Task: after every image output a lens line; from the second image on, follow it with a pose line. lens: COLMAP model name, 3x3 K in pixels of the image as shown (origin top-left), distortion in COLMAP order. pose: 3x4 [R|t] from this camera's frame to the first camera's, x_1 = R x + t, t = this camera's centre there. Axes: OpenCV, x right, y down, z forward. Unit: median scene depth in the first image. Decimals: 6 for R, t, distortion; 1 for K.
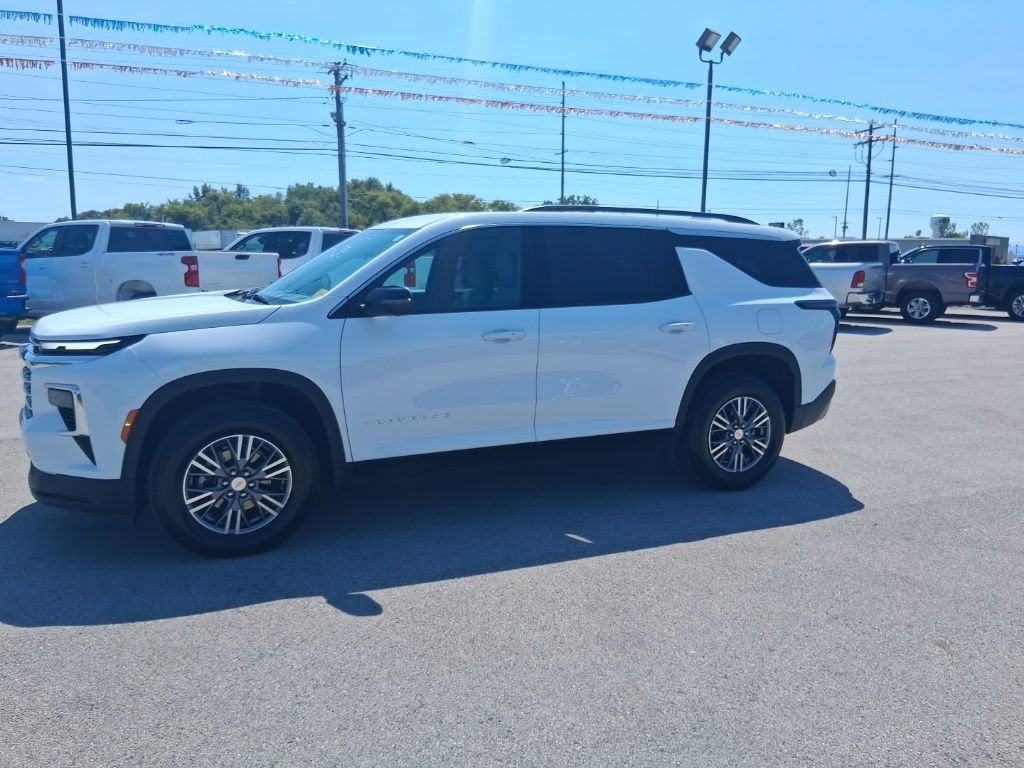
lens RADIAL K [[764.5, 0, 496.2], [0, 764.5, 366.6], [0, 0, 1]] dist [0.126429, -0.241714]
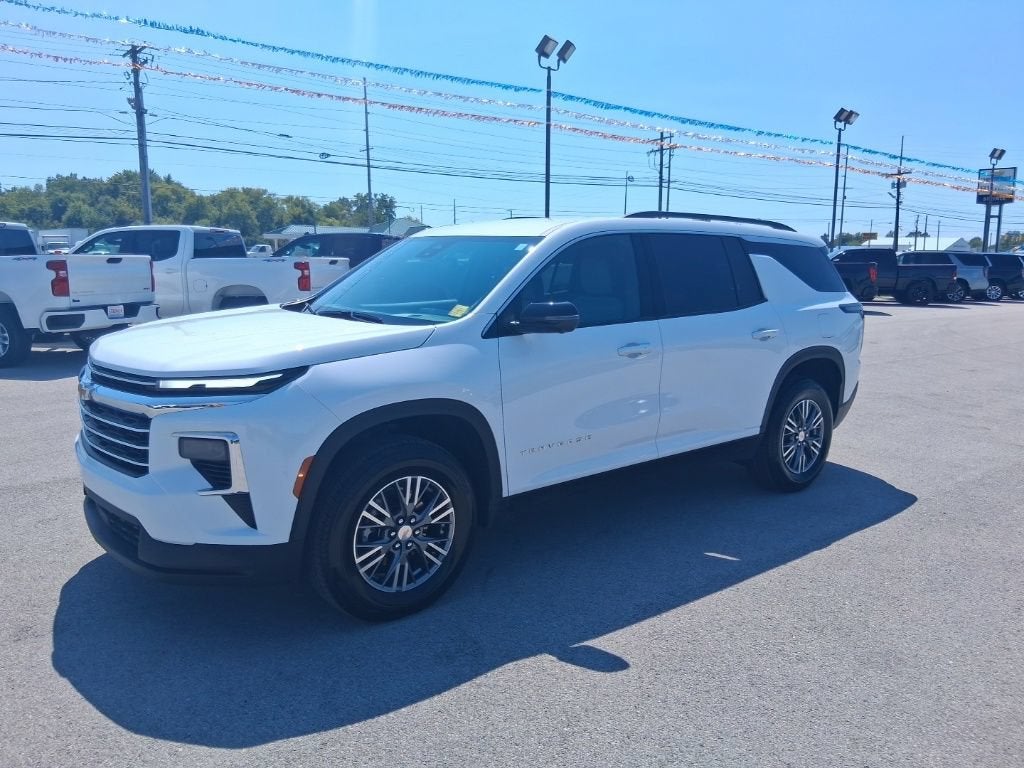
lens RADIAL K [[764.5, 0, 496.2], [0, 764.5, 366.6], [0, 0, 1]] dist [0.126429, -0.241714]
pose [[0.967245, -0.039141, 0.250808, -0.346426], [0.038641, 0.999229, 0.006917, -0.028664], [-0.250885, 0.003001, 0.968012, 0.108941]]
